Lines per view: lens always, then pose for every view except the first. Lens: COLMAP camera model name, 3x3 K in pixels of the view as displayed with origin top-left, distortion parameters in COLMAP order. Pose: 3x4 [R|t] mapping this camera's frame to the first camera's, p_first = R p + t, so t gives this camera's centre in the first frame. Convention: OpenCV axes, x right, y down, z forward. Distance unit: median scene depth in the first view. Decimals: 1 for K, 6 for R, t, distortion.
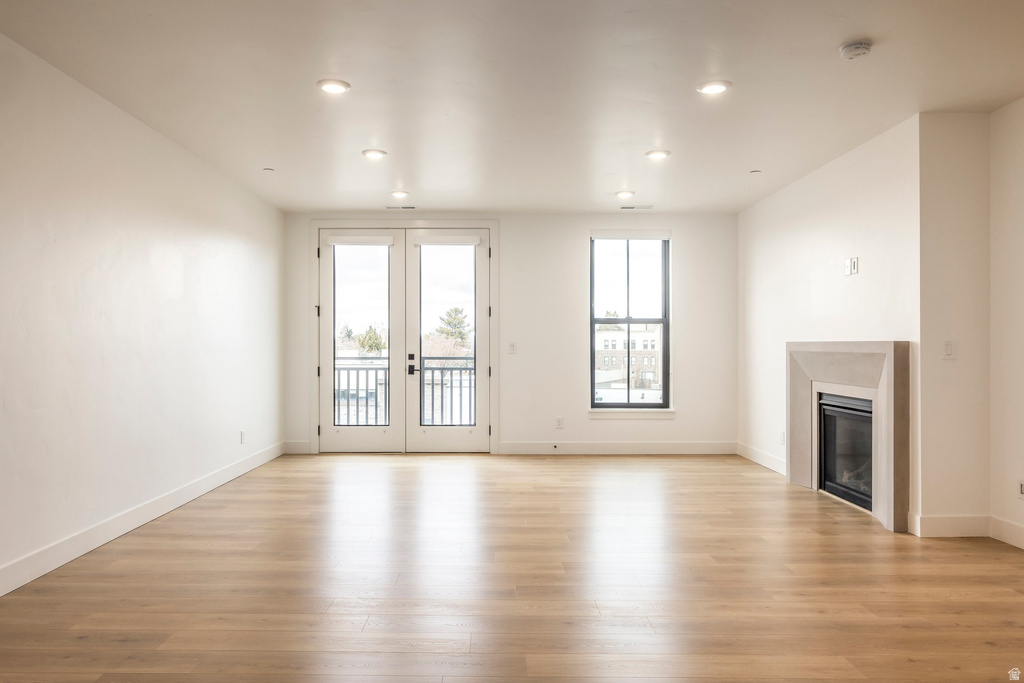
lens RADIAL K [[706.0, 0, 512.0], [0, 706.0, 341.5], [0, 0, 1]] dist [-0.001315, 0.001540]
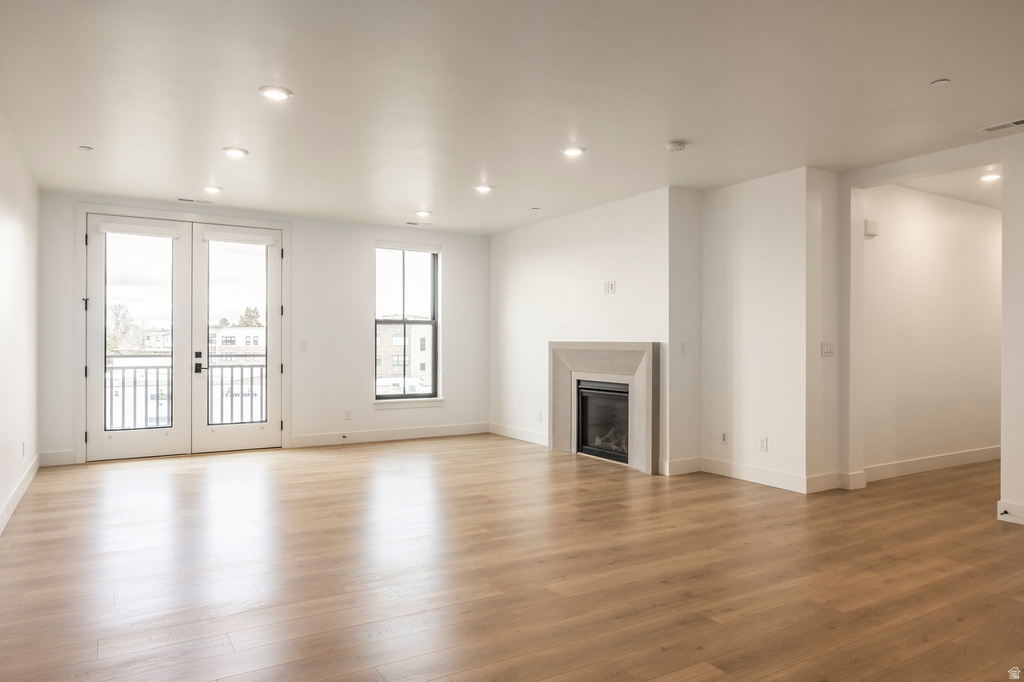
lens RADIAL K [[659.7, 0, 512.0], [0, 659.7, 341.0], [0, 0, 1]] dist [-0.000005, 0.000122]
pose [[0.853251, 0.004803, 0.521478, -0.250272], [-0.007384, 0.999969, 0.002873, -0.003077], [-0.521448, -0.006303, 0.853260, 0.000709]]
